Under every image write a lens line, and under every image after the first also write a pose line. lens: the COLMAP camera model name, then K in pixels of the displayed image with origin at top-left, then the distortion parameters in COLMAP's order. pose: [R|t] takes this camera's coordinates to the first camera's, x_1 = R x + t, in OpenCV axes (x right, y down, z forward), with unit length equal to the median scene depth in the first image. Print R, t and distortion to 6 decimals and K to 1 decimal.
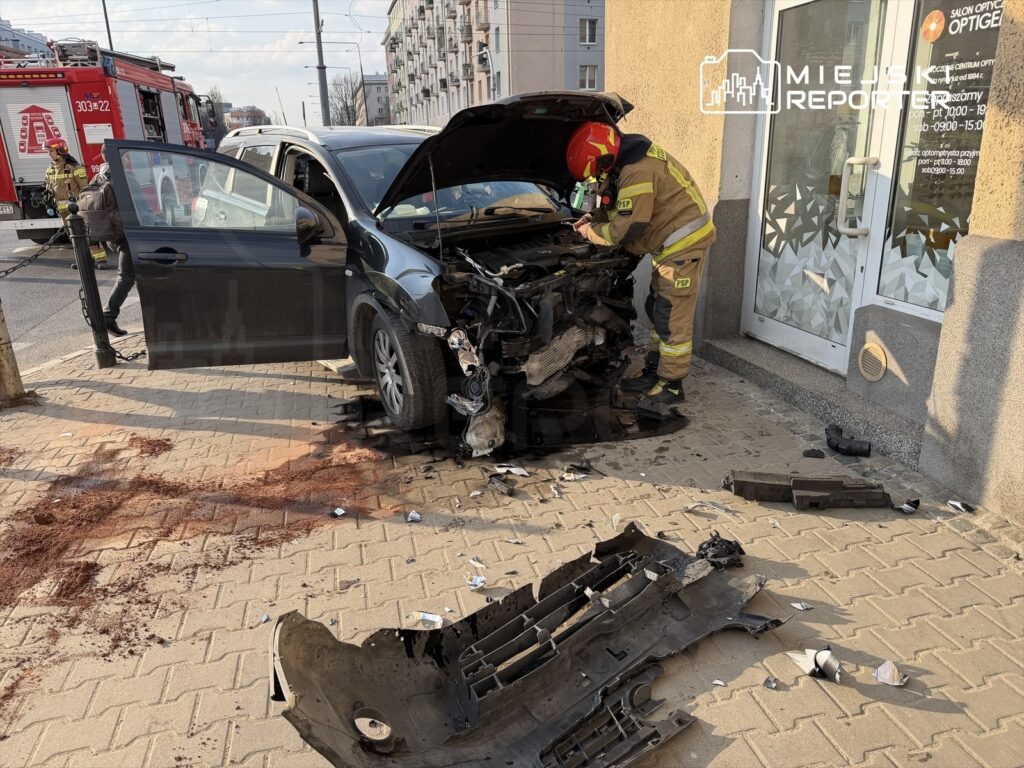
lens RADIAL K [[720.2, 0, 519.5], [0, 720.2, 385.0], [0, 0, 1]] dist [0.028236, -0.014774]
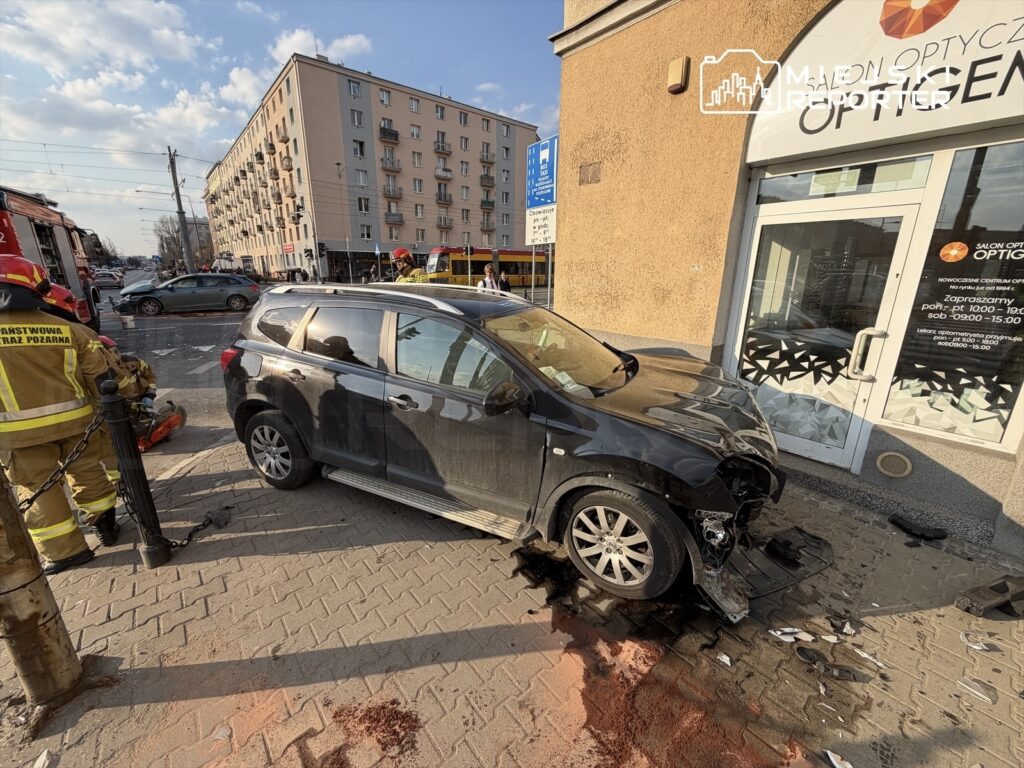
lens RADIAL K [[402.8, 0, 505.6], [0, 402.8, 385.4], [0, 0, 1]] dist [0.004013, -0.000581]
pose [[0.898434, -0.088243, 0.430151, -0.159389], [0.107027, 0.994063, -0.019615, -0.072995], [-0.425866, 0.063661, 0.902544, 0.159358]]
